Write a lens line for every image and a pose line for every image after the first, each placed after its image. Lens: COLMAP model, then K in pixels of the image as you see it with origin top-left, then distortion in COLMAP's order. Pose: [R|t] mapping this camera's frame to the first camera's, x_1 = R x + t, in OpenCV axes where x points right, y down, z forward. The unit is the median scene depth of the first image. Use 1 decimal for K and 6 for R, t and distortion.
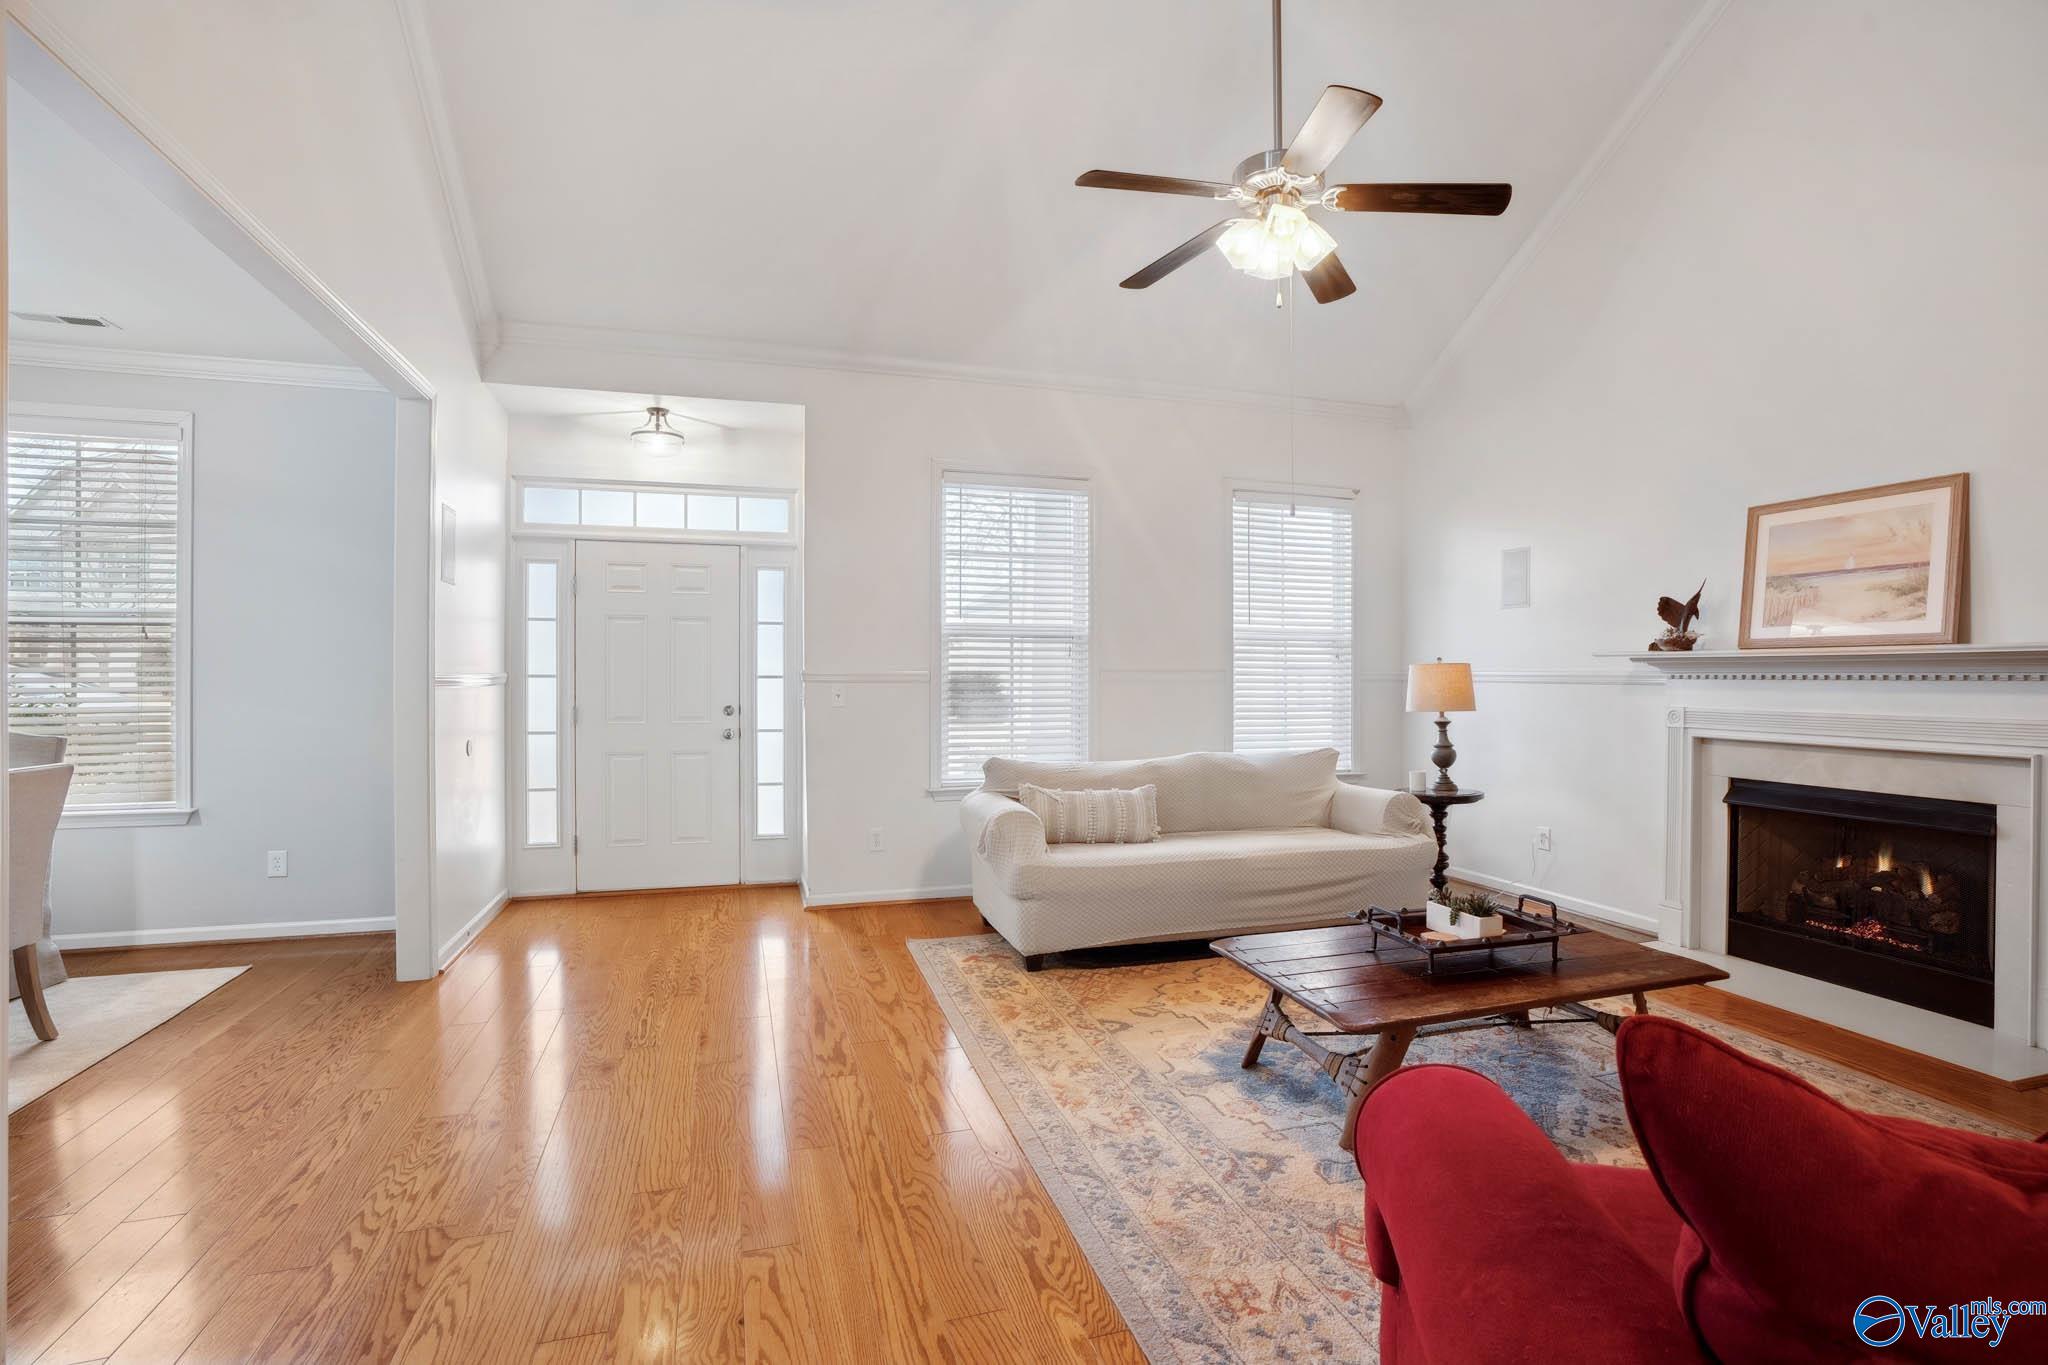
lens RADIAL K [[953.5, 0, 1030.7], [0, 953.5, 677.3], [0, 0, 1]] dist [-0.076497, 0.031555]
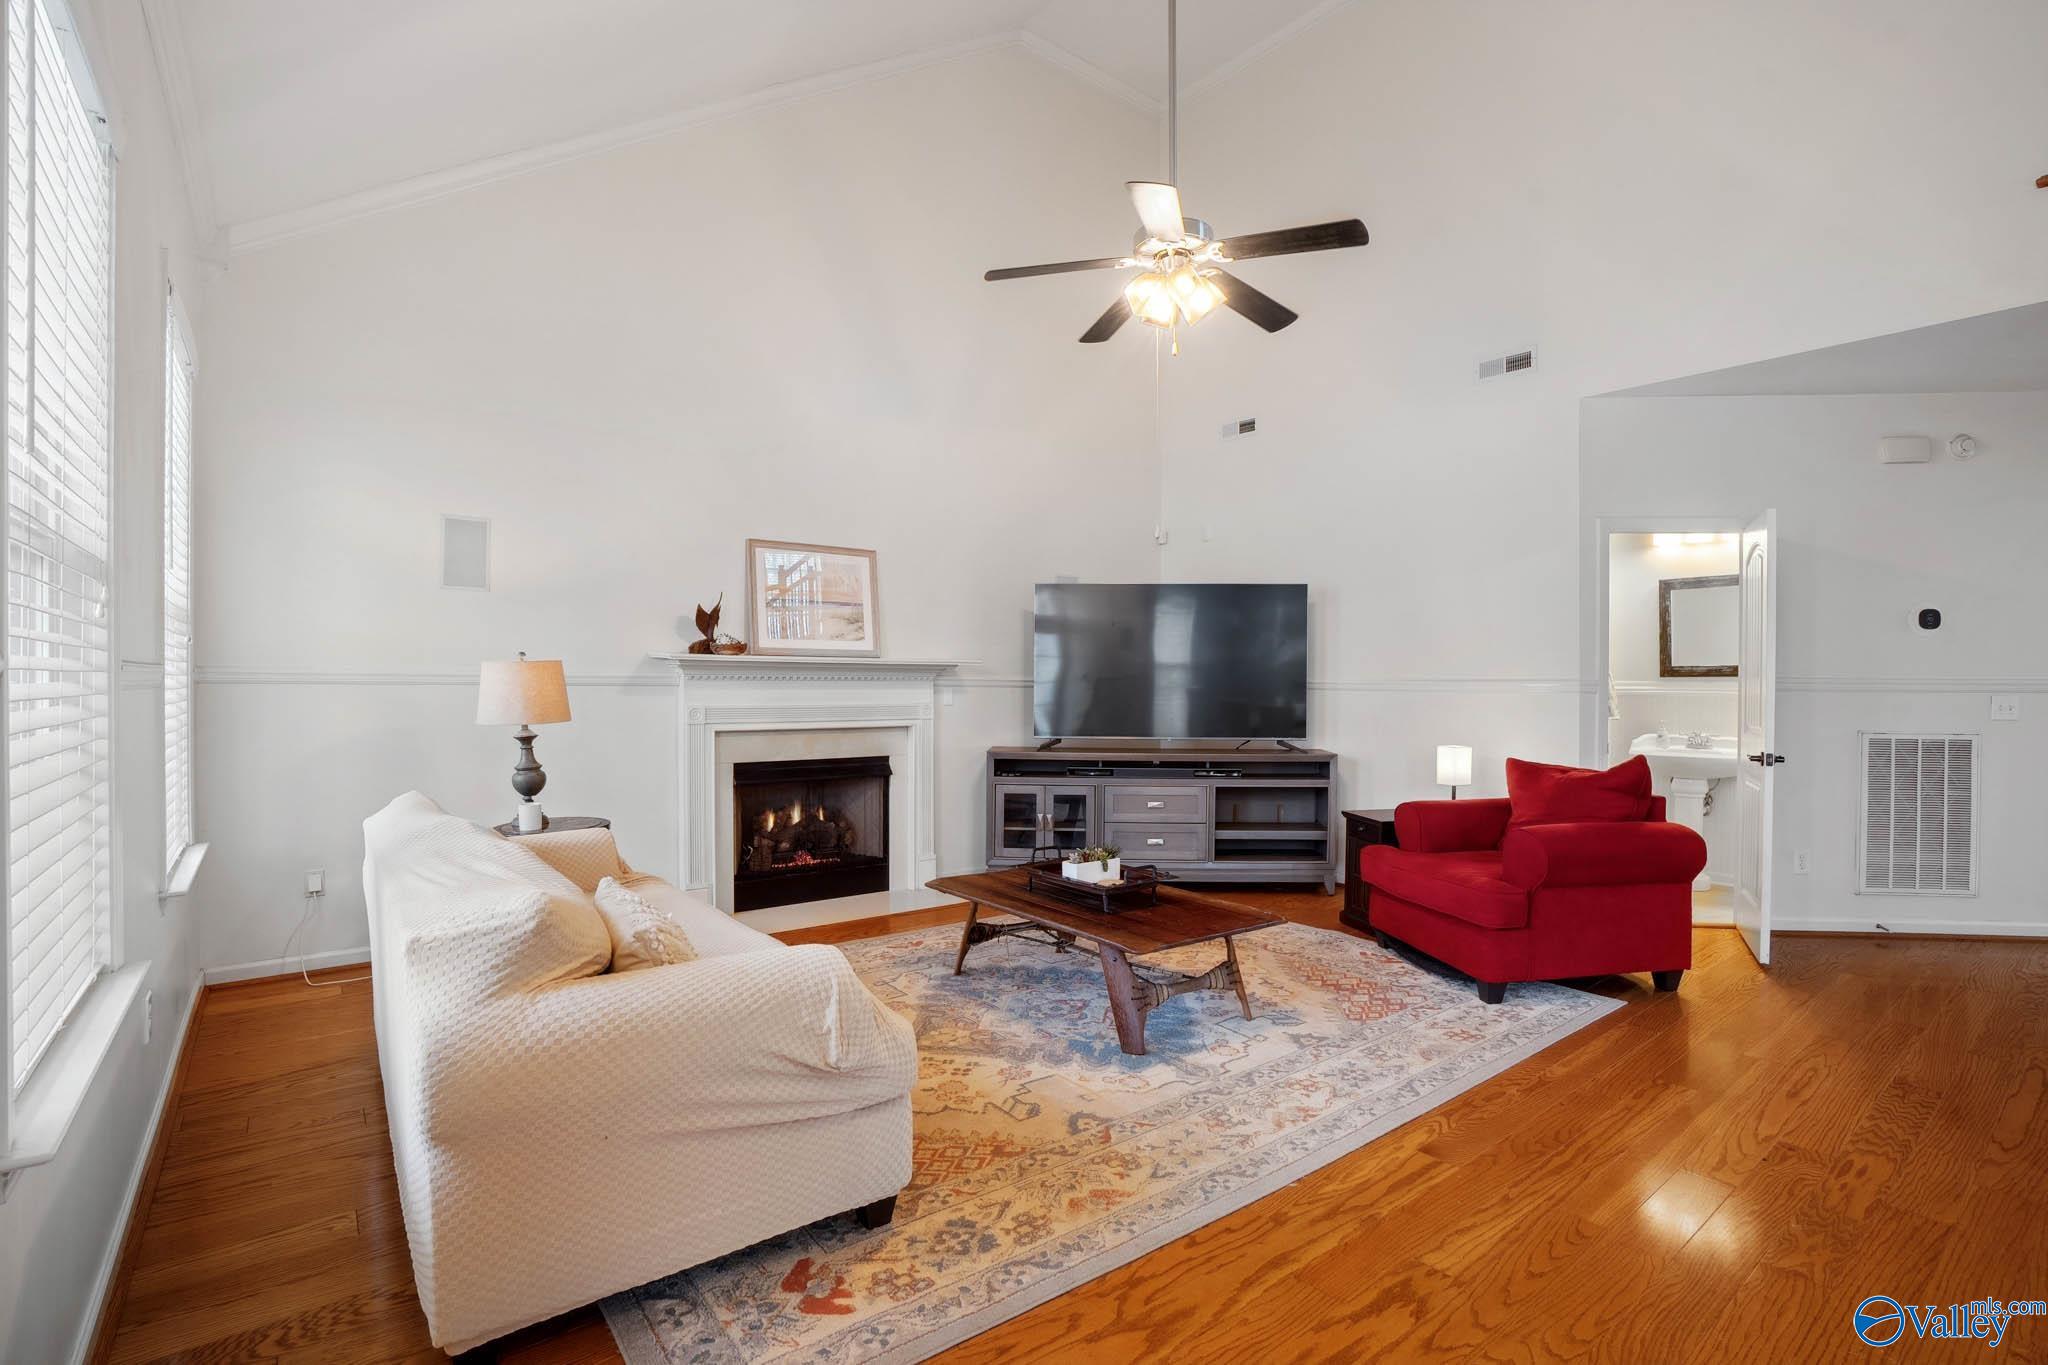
lens RADIAL K [[953.5, 0, 1030.7], [0, 953.5, 677.3], [0, 0, 1]] dist [-0.076497, 0.031555]
pose [[-0.352509, -0.001896, 0.935807, -0.539947], [-0.003806, 0.999993, 0.000593, -0.003749], [-0.935801, -0.003353, -0.352513, 1.129903]]
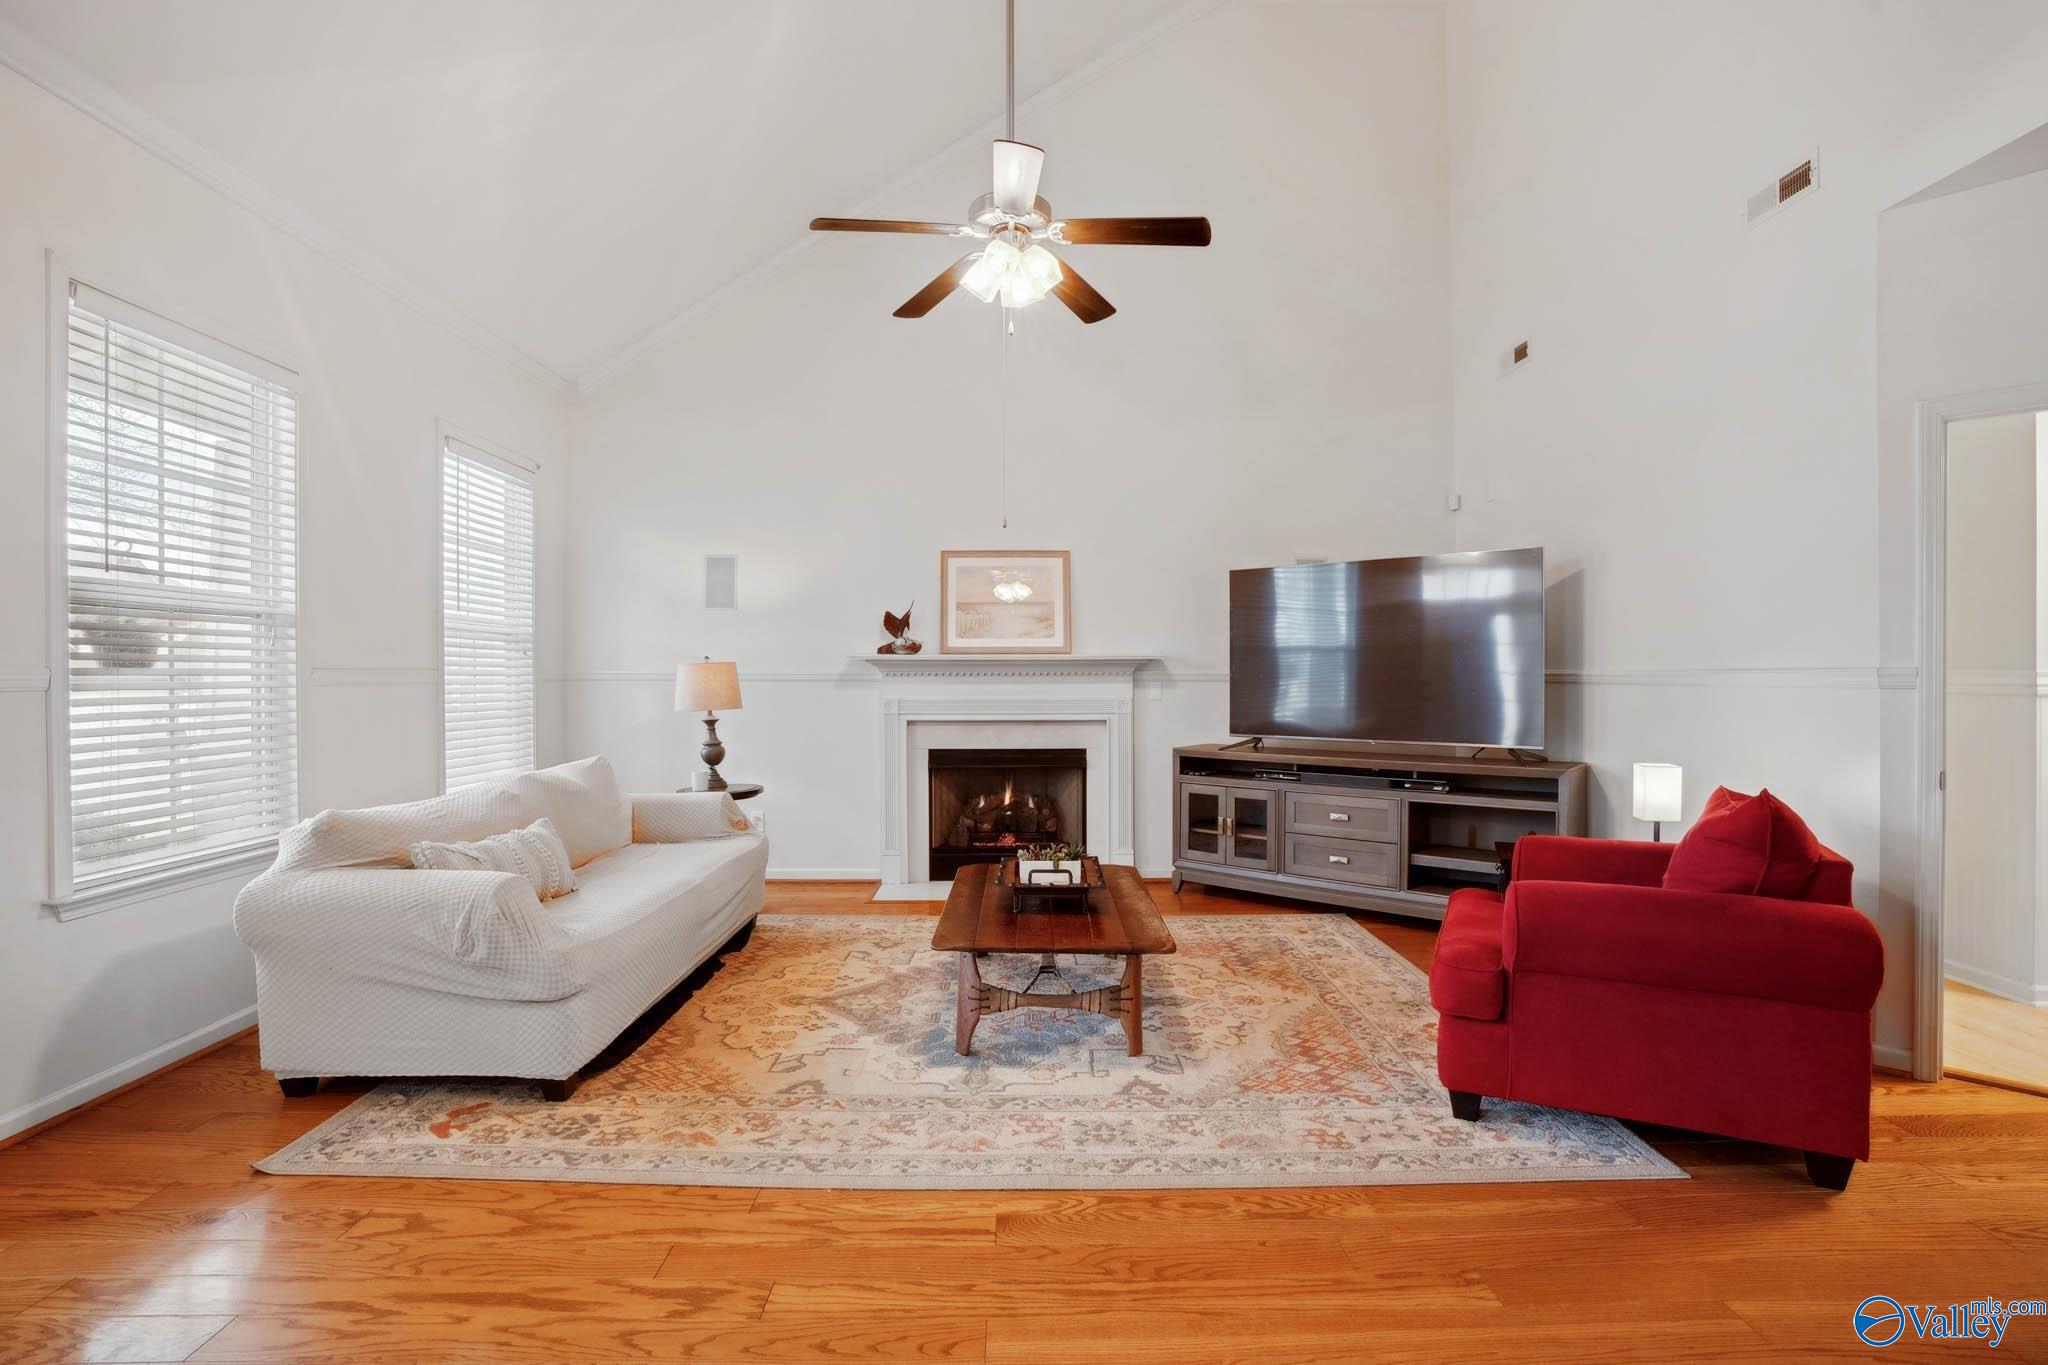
lens RADIAL K [[953.5, 0, 1030.7], [0, 953.5, 677.3], [0, 0, 1]] dist [-0.076497, 0.031555]
pose [[0.287166, -0.006107, 0.957861, -0.561895], [0.005038, 0.999975, 0.004865, -0.002379], [-0.957867, 0.003429, 0.287190, 0.481206]]
